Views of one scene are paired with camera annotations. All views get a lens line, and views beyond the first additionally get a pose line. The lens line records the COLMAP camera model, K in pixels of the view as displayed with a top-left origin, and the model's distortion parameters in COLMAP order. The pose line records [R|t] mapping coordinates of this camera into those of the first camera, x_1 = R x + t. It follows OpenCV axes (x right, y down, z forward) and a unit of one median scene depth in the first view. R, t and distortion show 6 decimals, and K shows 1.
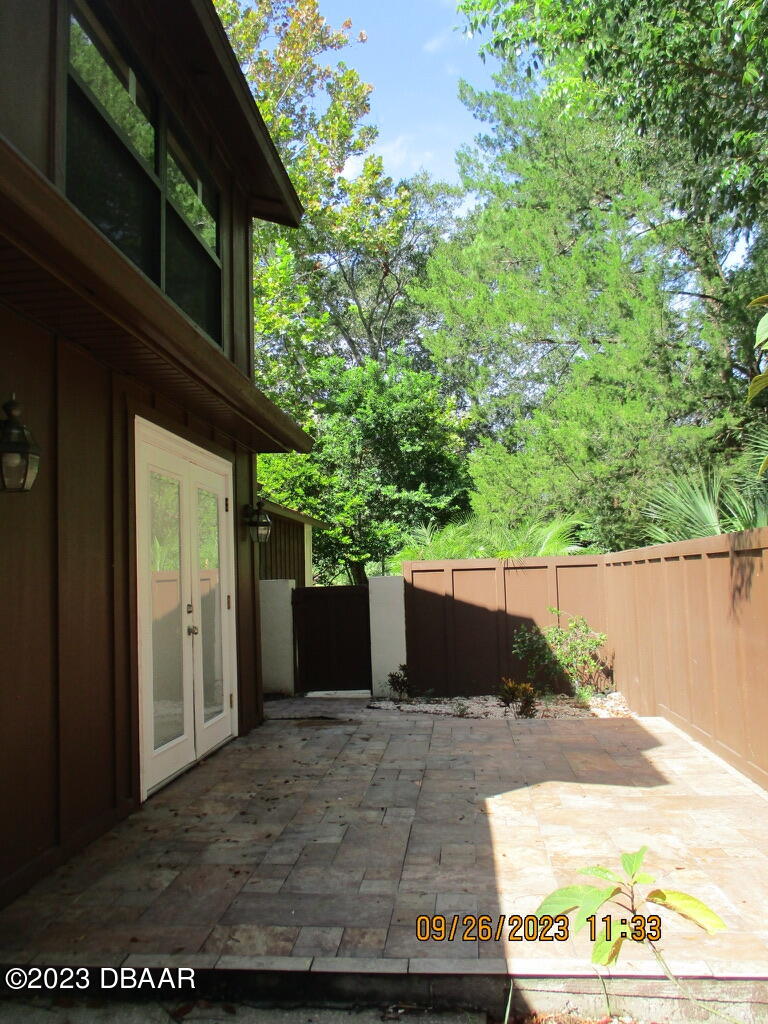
lens RADIAL K [[853.7, 0, 383.9], [0, 853.7, 513.2], [0, 0, 1]] dist [-0.039980, -0.006847]
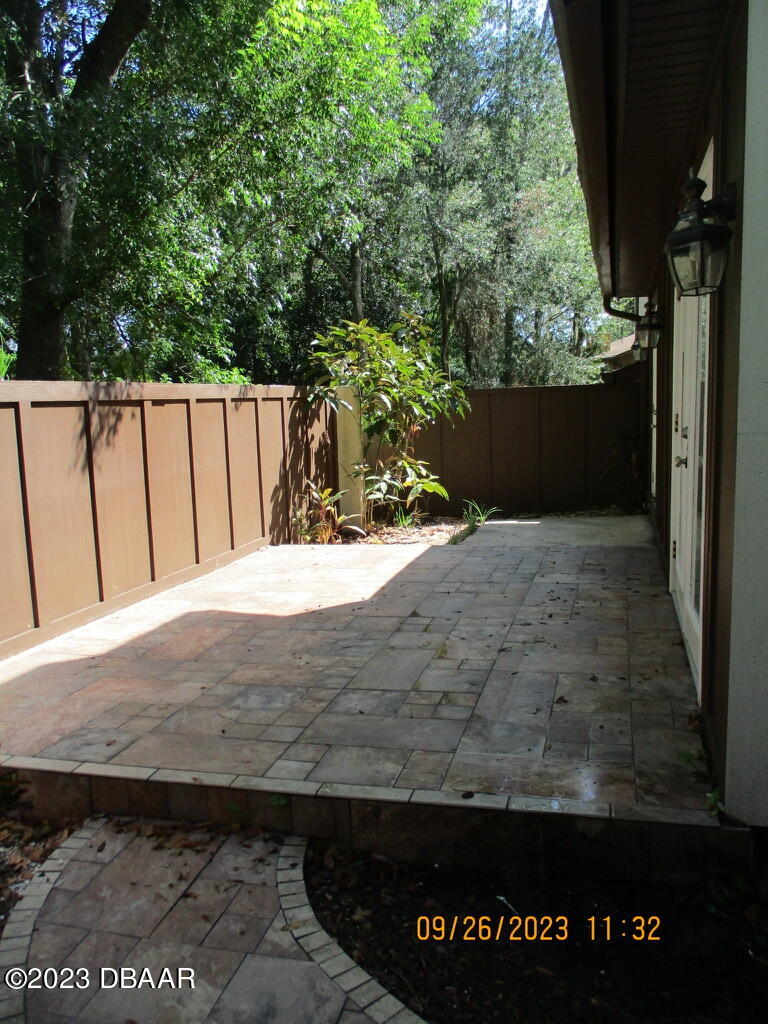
lens RADIAL K [[853.7, 0, 383.6], [0, 853.7, 514.1], [0, 0, 1]] dist [-0.039980, -0.006847]
pose [[-0.982657, 0.035095, 0.182082, -0.055615], [0.046499, 0.997189, 0.058748, 0.068842], [-0.179509, 0.066196, -0.981527, 0.989861]]
